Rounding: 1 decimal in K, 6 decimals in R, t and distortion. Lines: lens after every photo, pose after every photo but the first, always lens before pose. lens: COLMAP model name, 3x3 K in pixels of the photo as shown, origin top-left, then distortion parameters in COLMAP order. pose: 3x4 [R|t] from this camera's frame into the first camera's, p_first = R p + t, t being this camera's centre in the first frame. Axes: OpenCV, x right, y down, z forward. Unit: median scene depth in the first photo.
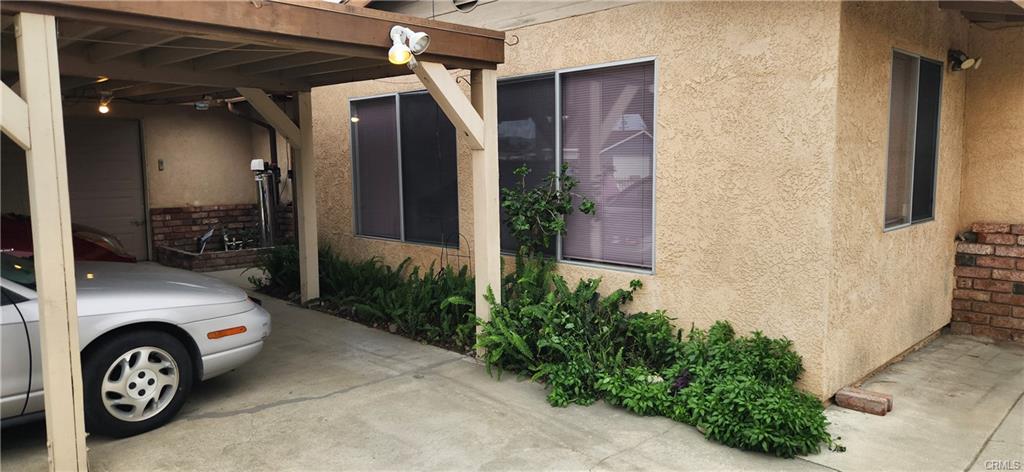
lens RADIAL K [[698.3, 0, 507.3], [0, 698.3, 237.1], [0, 0, 1]] dist [0.062966, -0.066046]
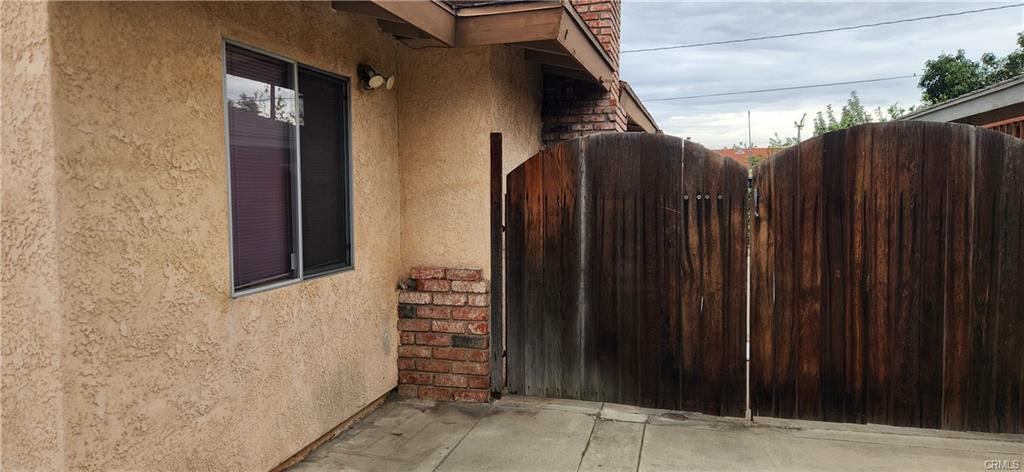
lens RADIAL K [[698.3, 0, 507.3], [0, 698.3, 237.1], [0, 0, 1]] dist [0.062966, -0.066046]
pose [[0.861067, -0.032294, 0.507466, 0.335554], [0.058011, 0.997704, -0.034943, -0.022141], [-0.505172, 0.059527, 0.860963, 0.206241]]
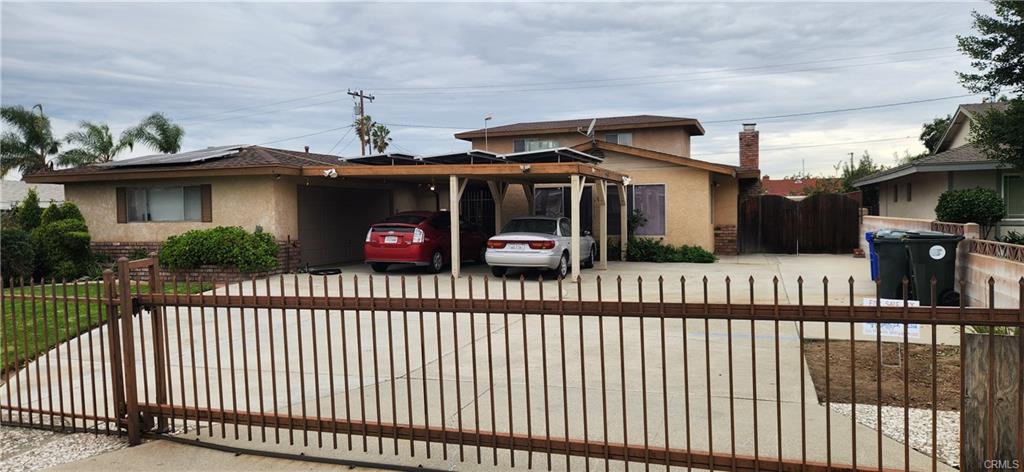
lens RADIAL K [[699.5, 0, 512.0], [0, 699.5, 236.0], [0, 0, 1]] dist [0.060360, -0.065828]
pose [[0.894405, -0.016838, 0.446942, -1.935334], [0.053660, 0.996113, -0.069857, 0.233398], [-0.444028, 0.086463, 0.891831, -1.795838]]
